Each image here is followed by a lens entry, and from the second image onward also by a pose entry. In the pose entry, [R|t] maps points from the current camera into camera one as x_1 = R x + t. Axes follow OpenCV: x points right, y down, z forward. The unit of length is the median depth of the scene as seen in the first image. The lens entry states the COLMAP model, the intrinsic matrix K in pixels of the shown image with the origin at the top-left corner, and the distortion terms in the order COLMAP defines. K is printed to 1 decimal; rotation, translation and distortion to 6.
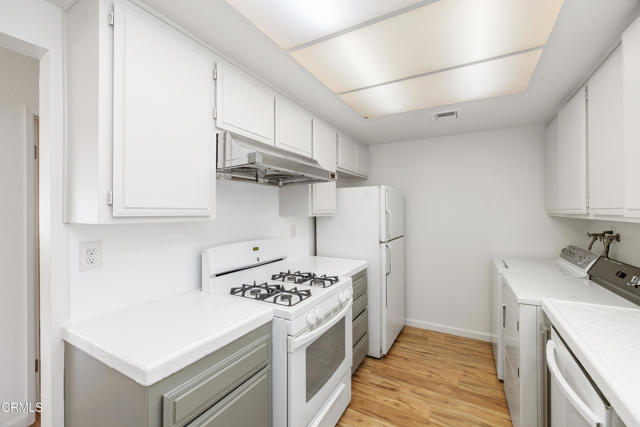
lens RADIAL K [[270.8, 0, 323.3], [0, 270.8, 209.5], [0, 0, 1]] dist [0.000539, 0.000453]
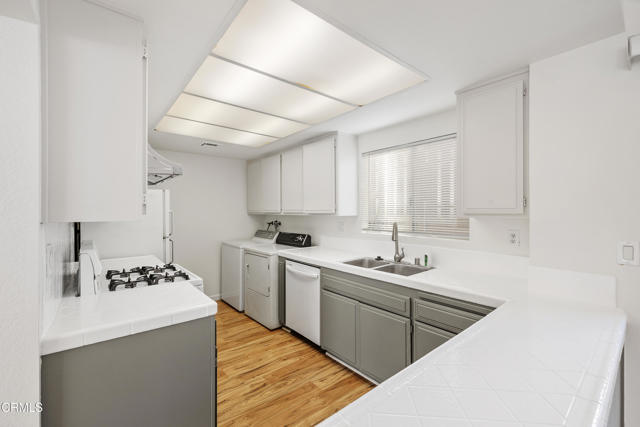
lens RADIAL K [[270.8, 0, 323.3], [0, 270.8, 209.5], [0, 0, 1]] dist [0.000539, 0.000453]
pose [[0.359569, 0.004238, 0.933109, -0.774448], [-0.000065, 0.999990, -0.004517, 0.002208], [-0.933118, 0.001563, 0.359566, -0.094301]]
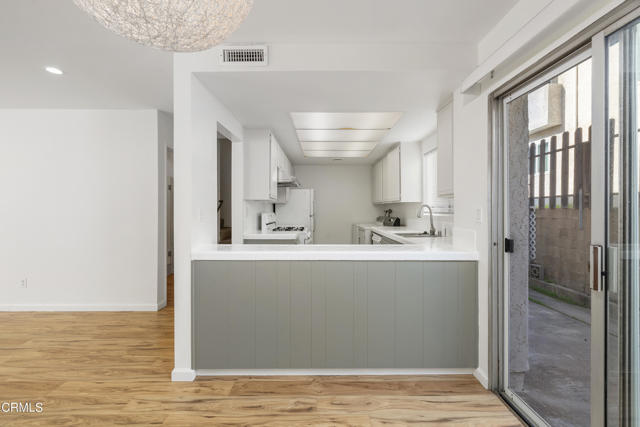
lens RADIAL K [[270.8, 0, 323.3], [0, 270.8, 209.5], [0, 0, 1]] dist [0.000539, 0.000453]
pose [[0.872476, 0.002980, 0.488649, -0.886449], [-0.004989, 0.999984, 0.002809, 0.078400], [-0.488632, -0.004889, 0.872476, -1.078286]]
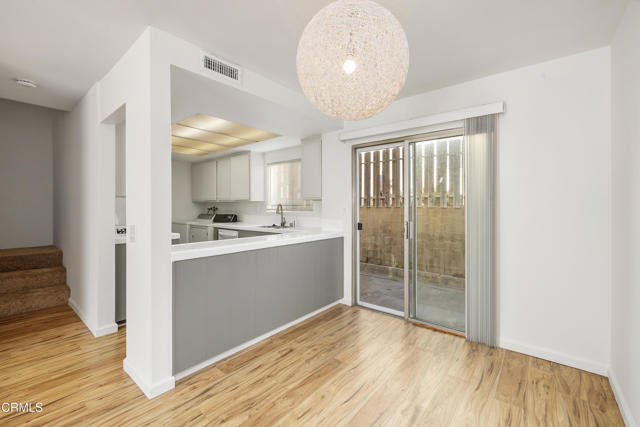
lens RADIAL K [[270.8, 0, 323.3], [0, 270.8, 209.5], [0, 0, 1]] dist [0.000539, 0.000453]
pose [[0.181020, -0.009899, 0.983430, -1.615933], [-0.003230, 0.999938, 0.010660, 0.072606], [-0.983474, -0.005106, 0.180977, -0.690266]]
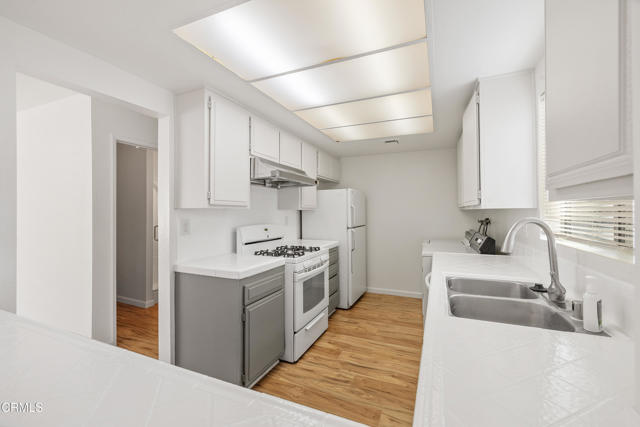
lens RADIAL K [[270.8, 0, 323.3], [0, 270.8, 209.5], [0, 0, 1]] dist [0.000539, 0.000453]
pose [[0.995304, 0.000412, 0.096800, -0.069061], [0.000030, 0.999990, -0.004562, 0.035000], [-0.096801, 0.004544, 0.995293, -0.504950]]
